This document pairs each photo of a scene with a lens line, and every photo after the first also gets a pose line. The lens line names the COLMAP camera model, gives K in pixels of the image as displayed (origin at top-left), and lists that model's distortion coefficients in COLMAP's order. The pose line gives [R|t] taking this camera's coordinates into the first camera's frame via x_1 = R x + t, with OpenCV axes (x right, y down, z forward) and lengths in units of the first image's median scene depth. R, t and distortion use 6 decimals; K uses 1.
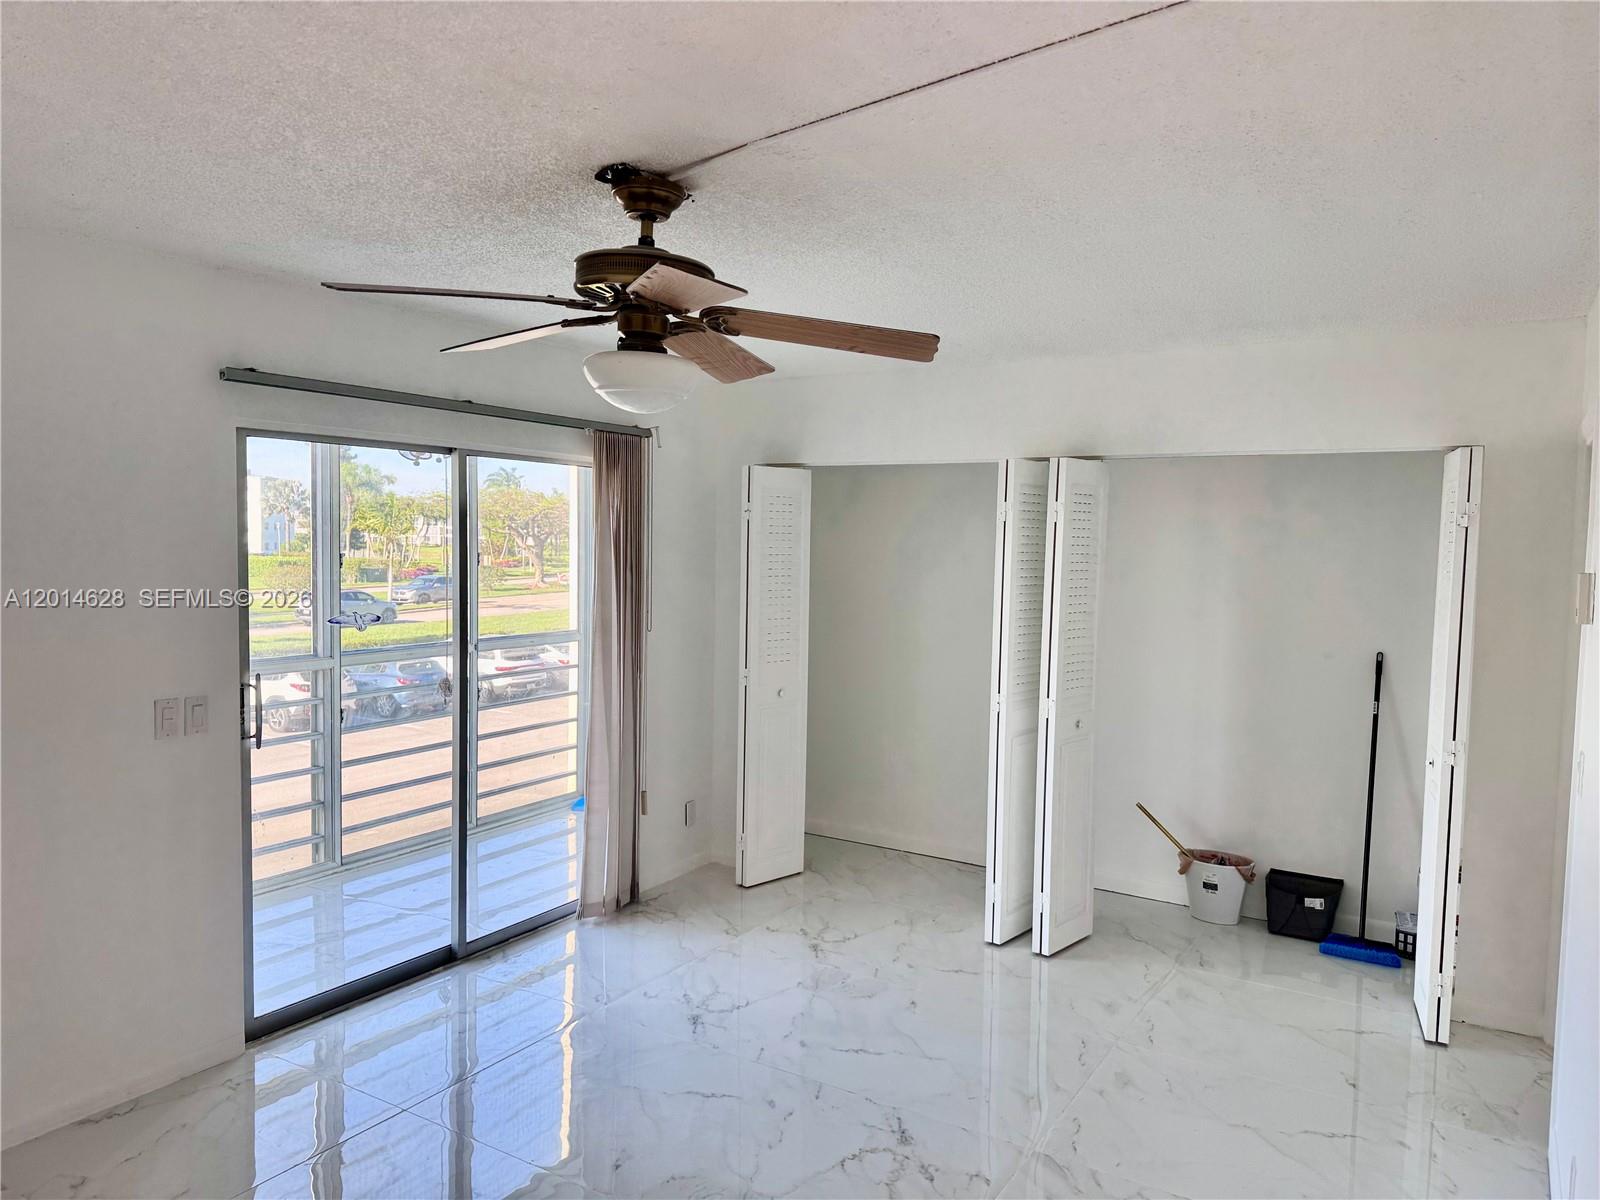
lens RADIAL K [[1117.8, 0, 797.9], [0, 1117.8, 604.3], [0, 0, 1]] dist [0.046099, -0.001711]
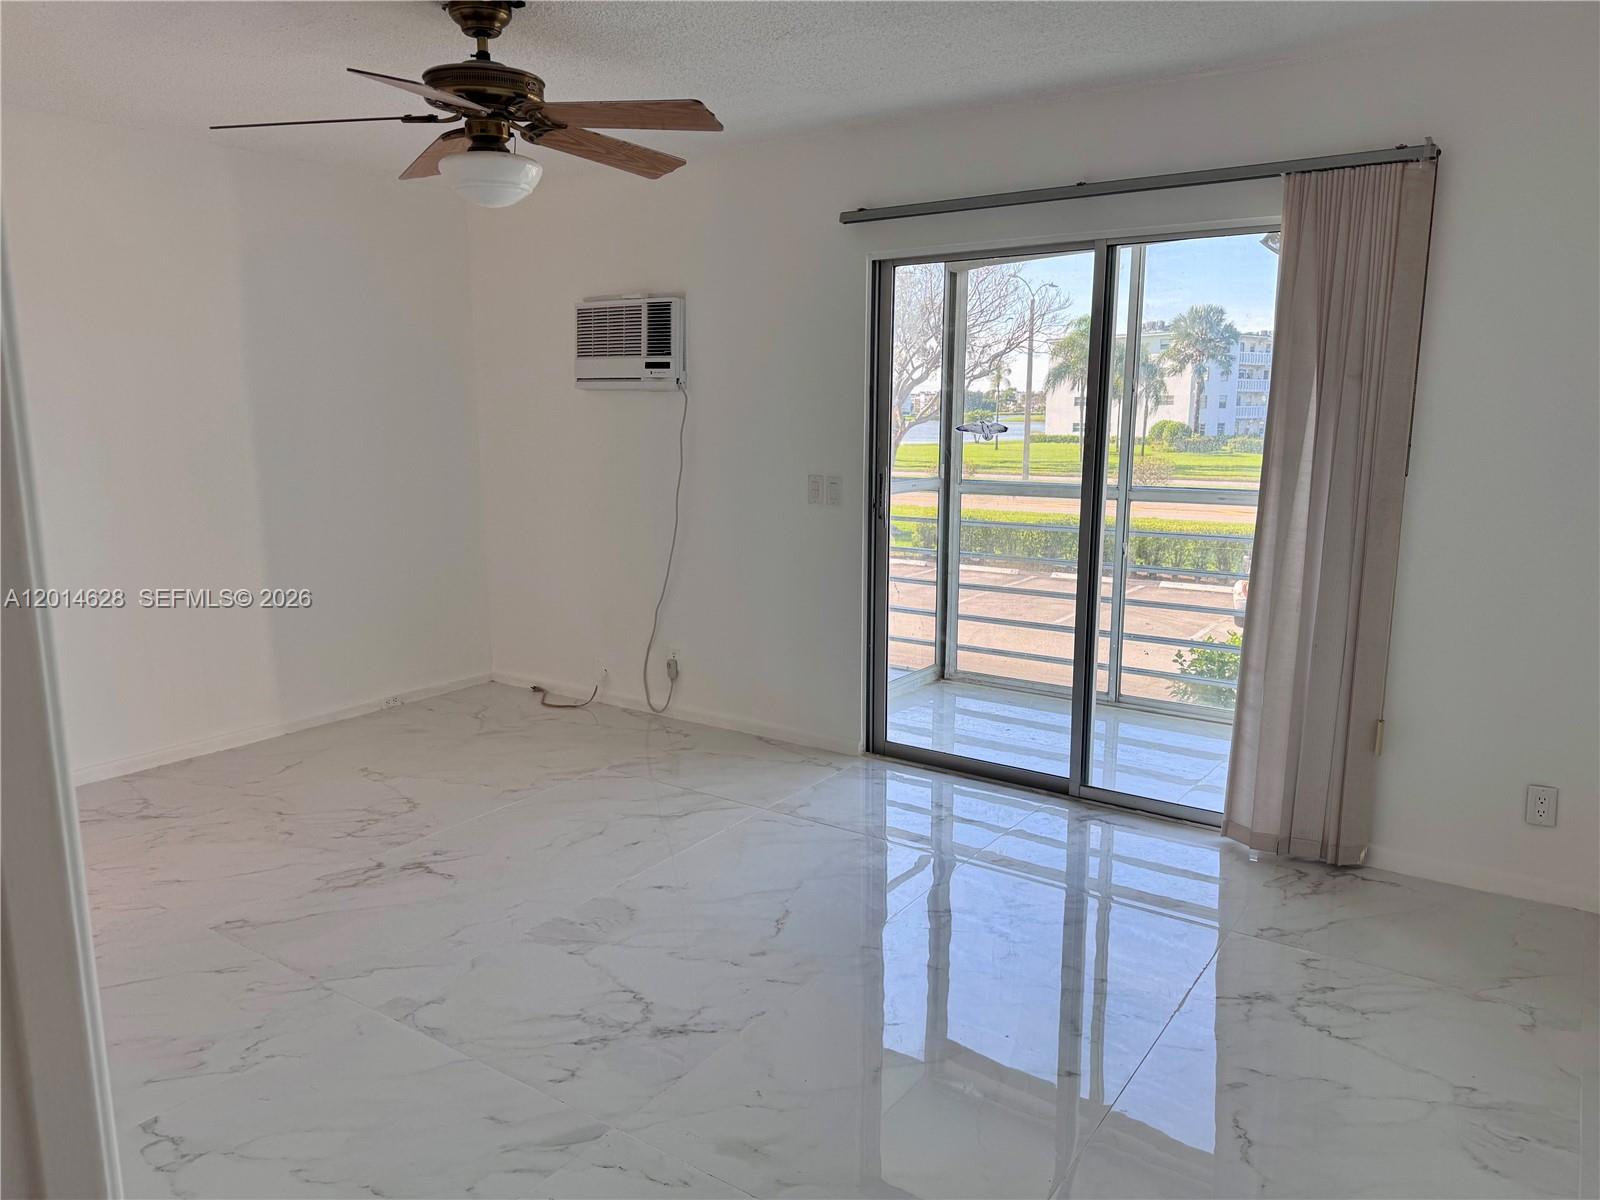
lens RADIAL K [[1117.8, 0, 797.9], [0, 1117.8, 604.3], [0, 0, 1]] dist [0.046099, -0.001711]
pose [[-0.041127, 0.166294, -0.985218, 0.652408], [-0.060292, 0.983842, 0.168579, 0.008631], [0.997333, 0.066334, -0.030436, 0.831298]]
